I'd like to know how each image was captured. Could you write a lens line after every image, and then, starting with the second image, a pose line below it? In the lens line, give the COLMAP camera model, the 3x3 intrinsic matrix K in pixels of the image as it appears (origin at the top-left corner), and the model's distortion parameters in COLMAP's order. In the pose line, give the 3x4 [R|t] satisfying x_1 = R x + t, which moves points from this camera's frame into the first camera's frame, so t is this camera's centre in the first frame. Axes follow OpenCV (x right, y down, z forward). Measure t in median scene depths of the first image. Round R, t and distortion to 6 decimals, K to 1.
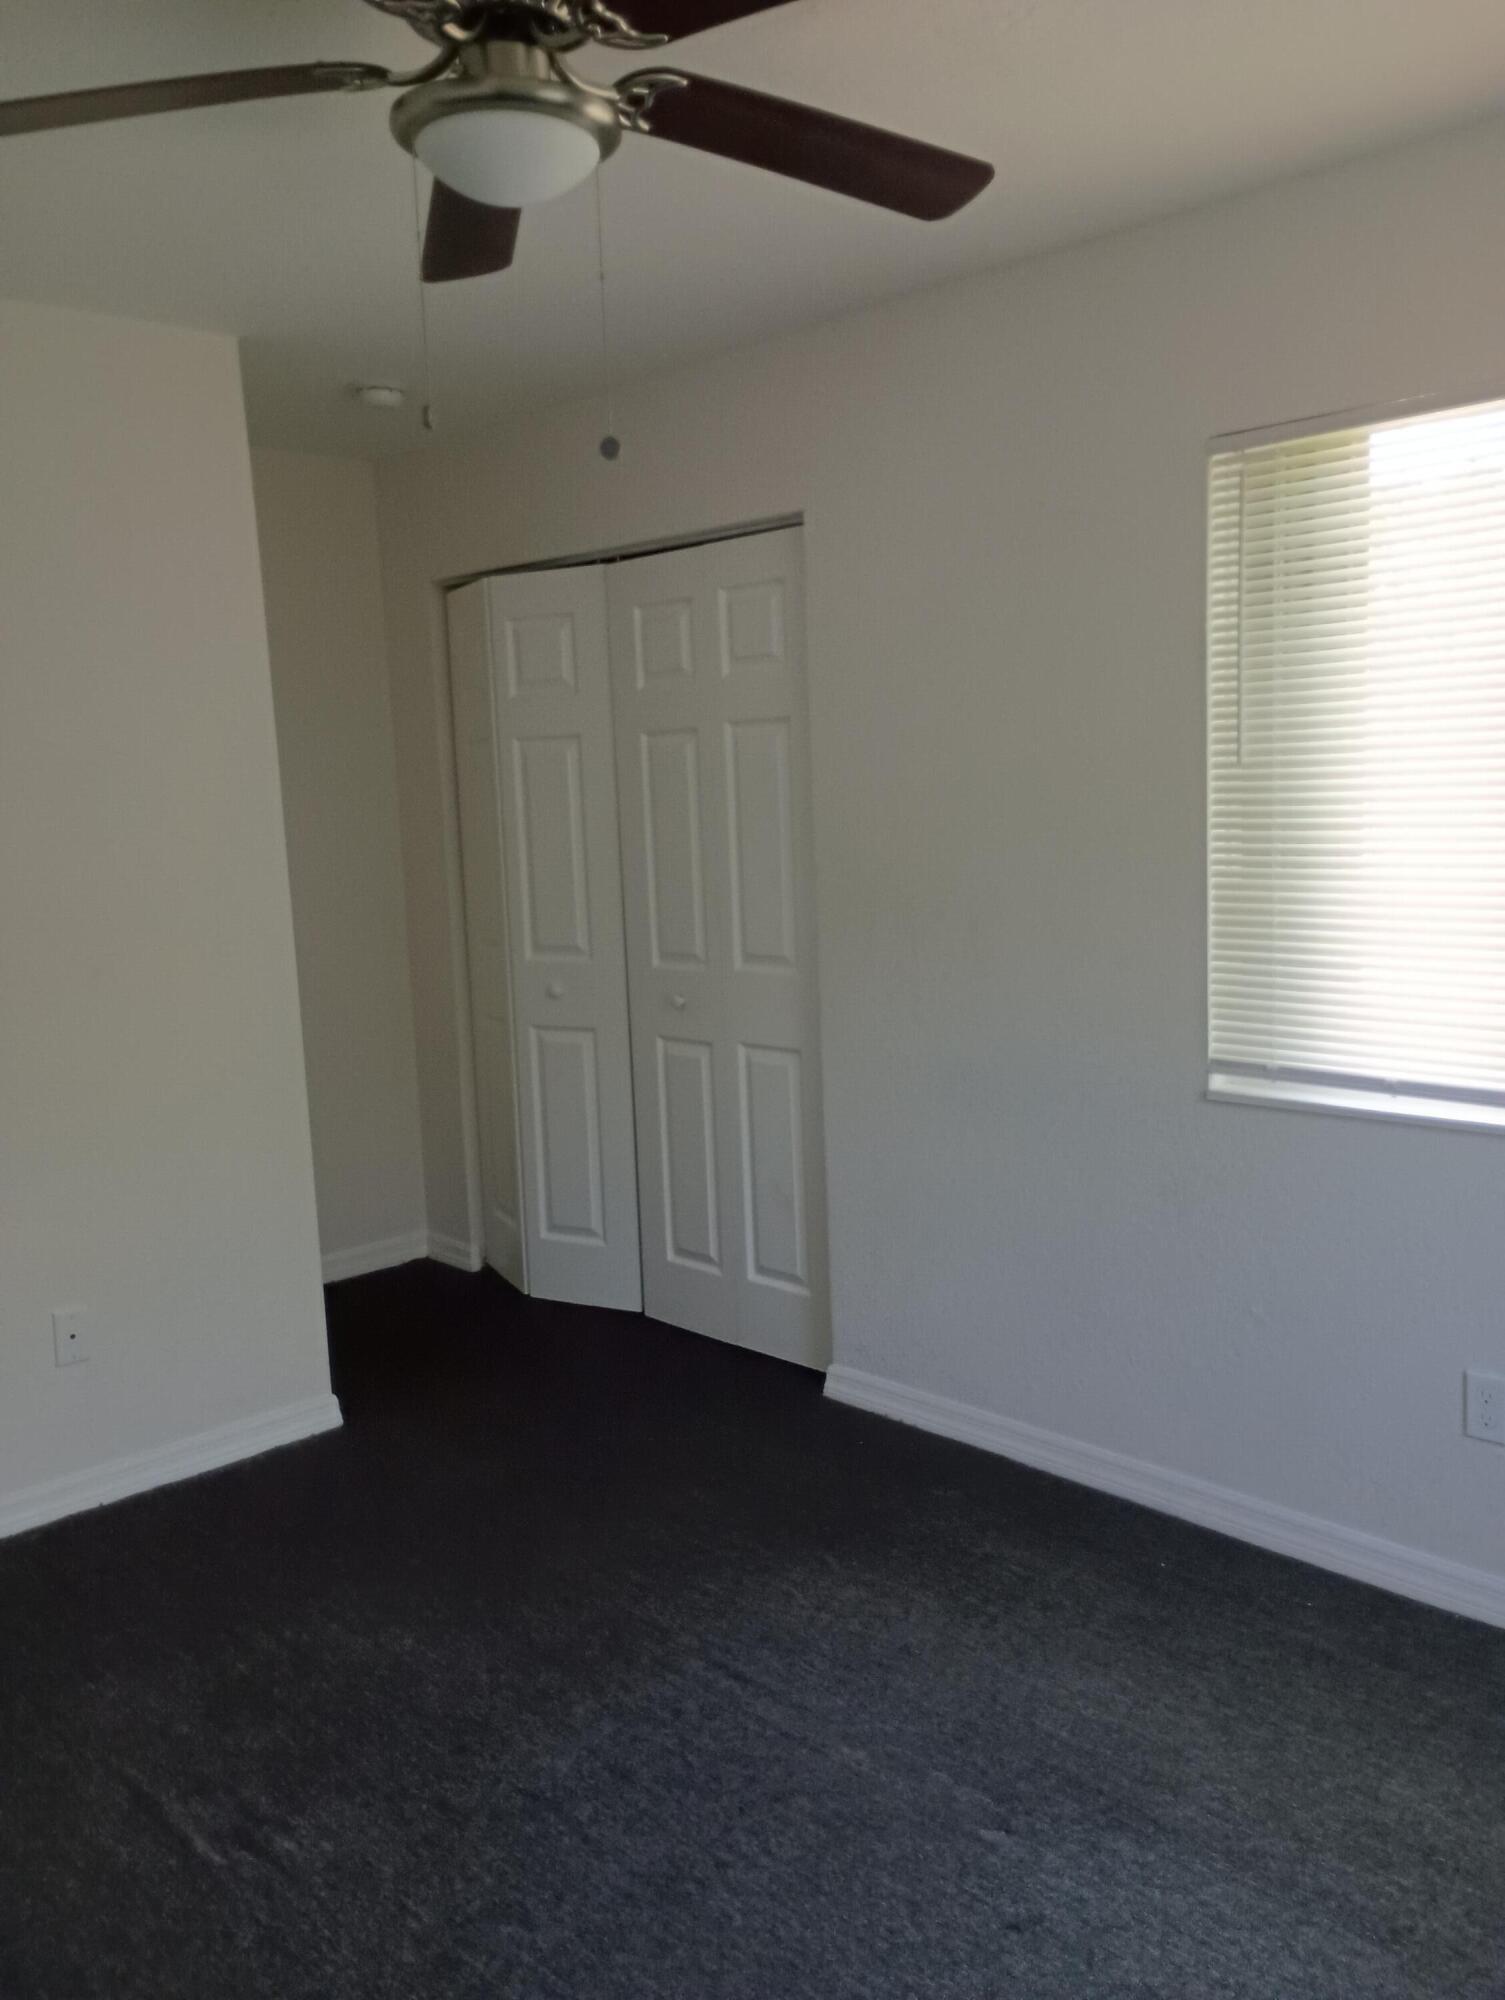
lens RADIAL K [[1664.8, 0, 761.6], [0, 1664.8, 997.8], [0, 0, 1]] dist [0.058830, -0.082711]
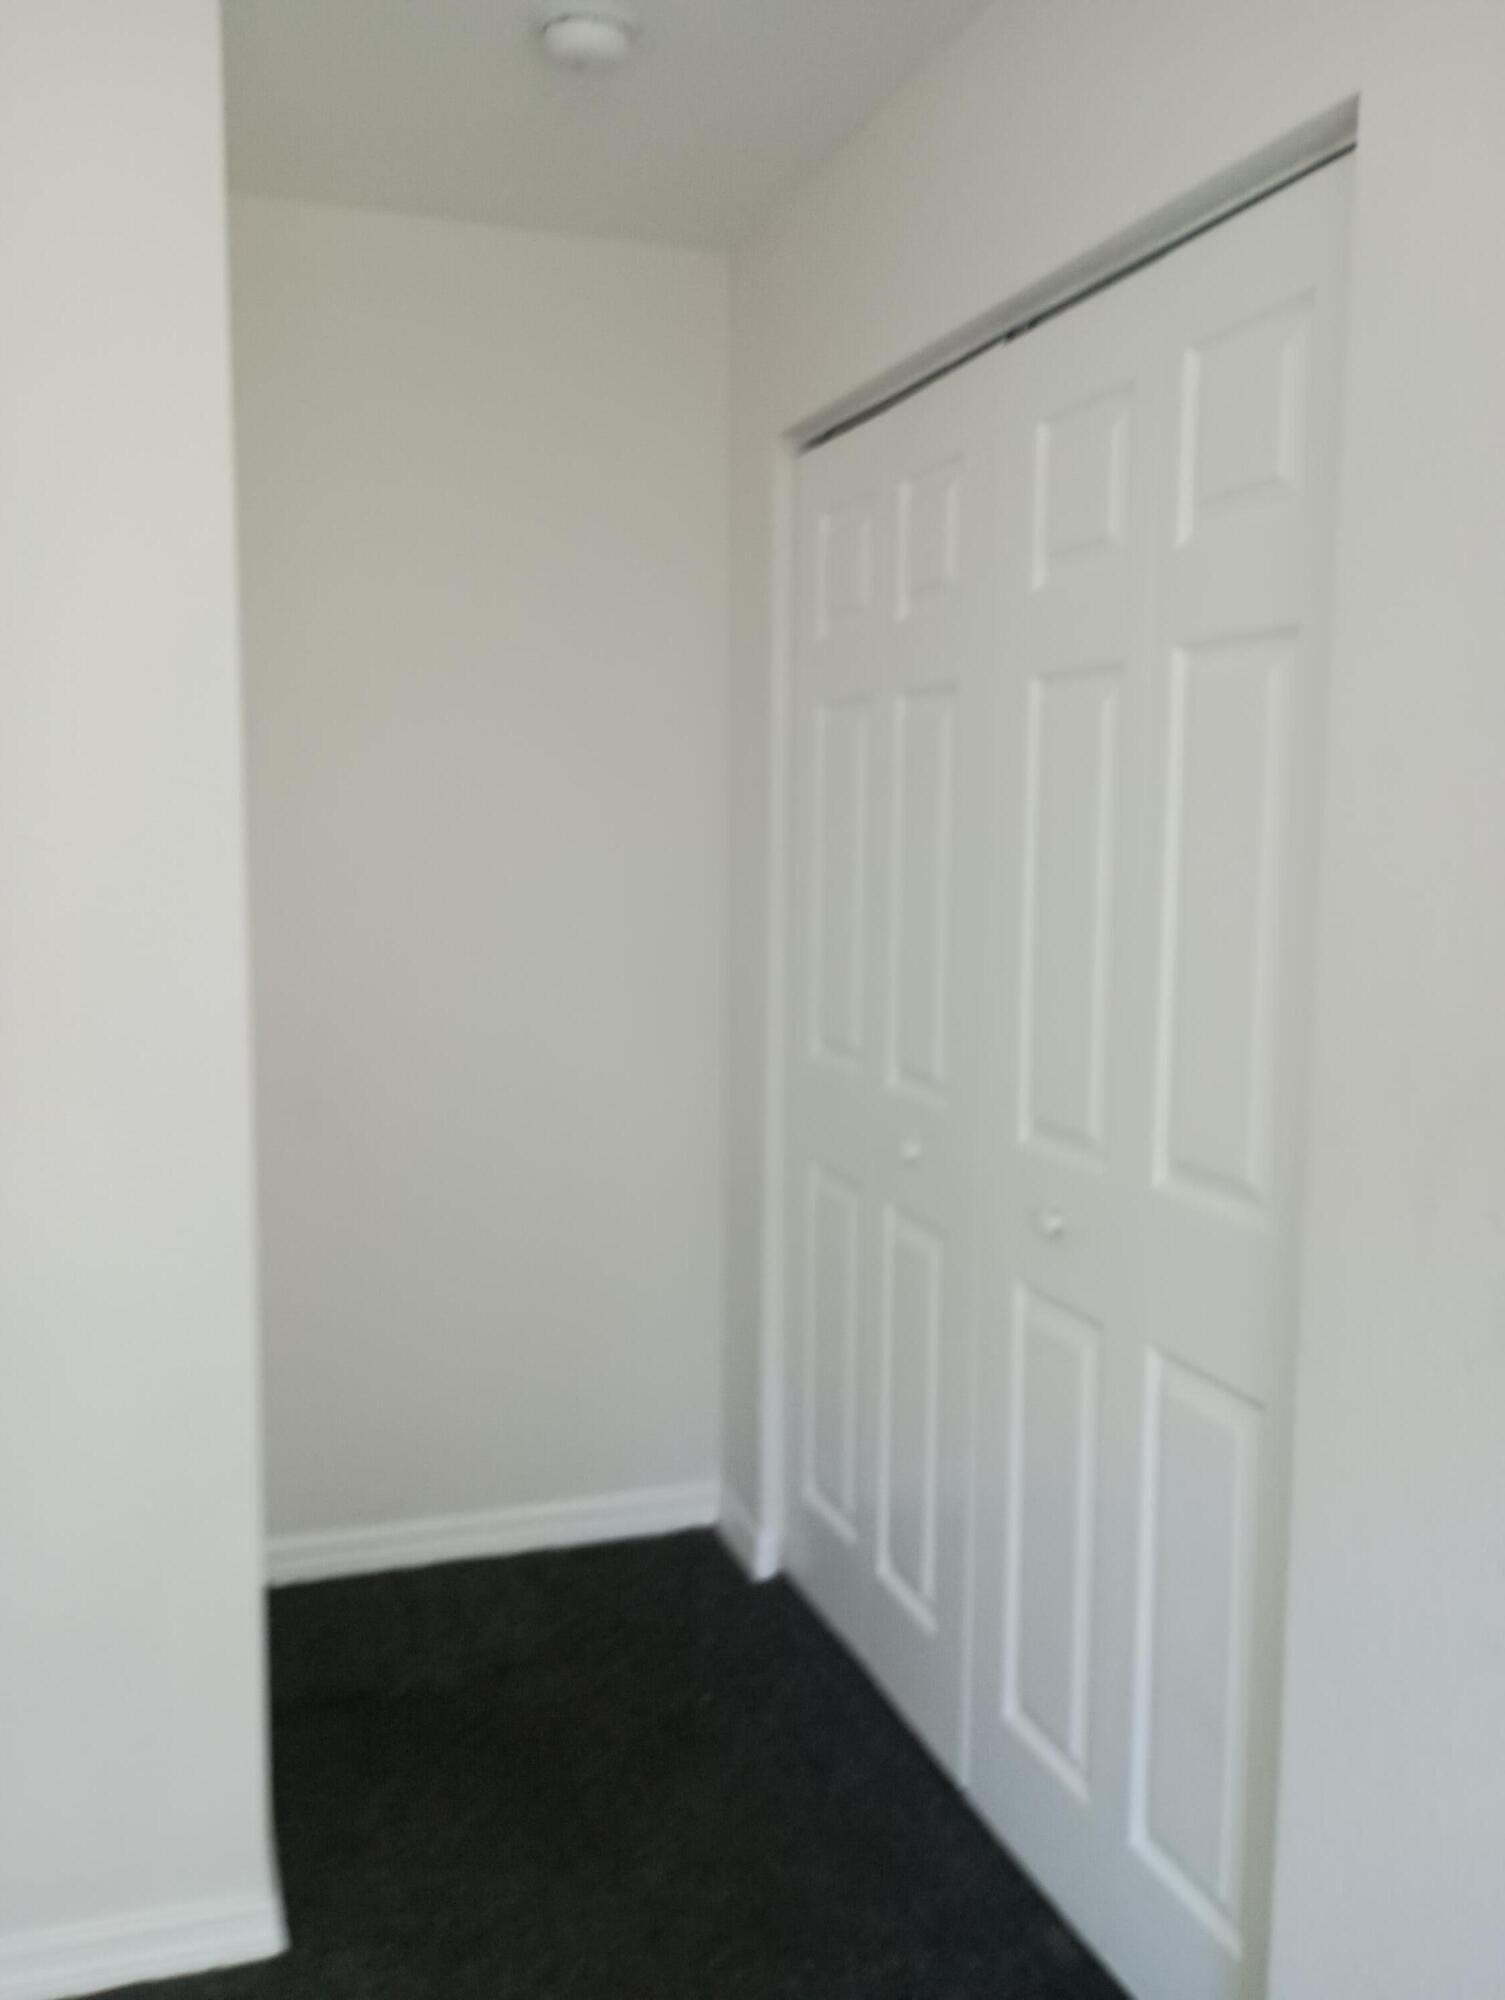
lens RADIAL K [[1664.8, 0, 761.6], [0, 1664.8, 997.8], [0, 0, 1]] dist [0.058830, -0.082711]
pose [[0.911489, 0.088175, -0.401761, 0.066697], [-0.091383, 0.995753, 0.011214, -0.064570], [0.401044, 0.026493, 0.915676, 0.535899]]
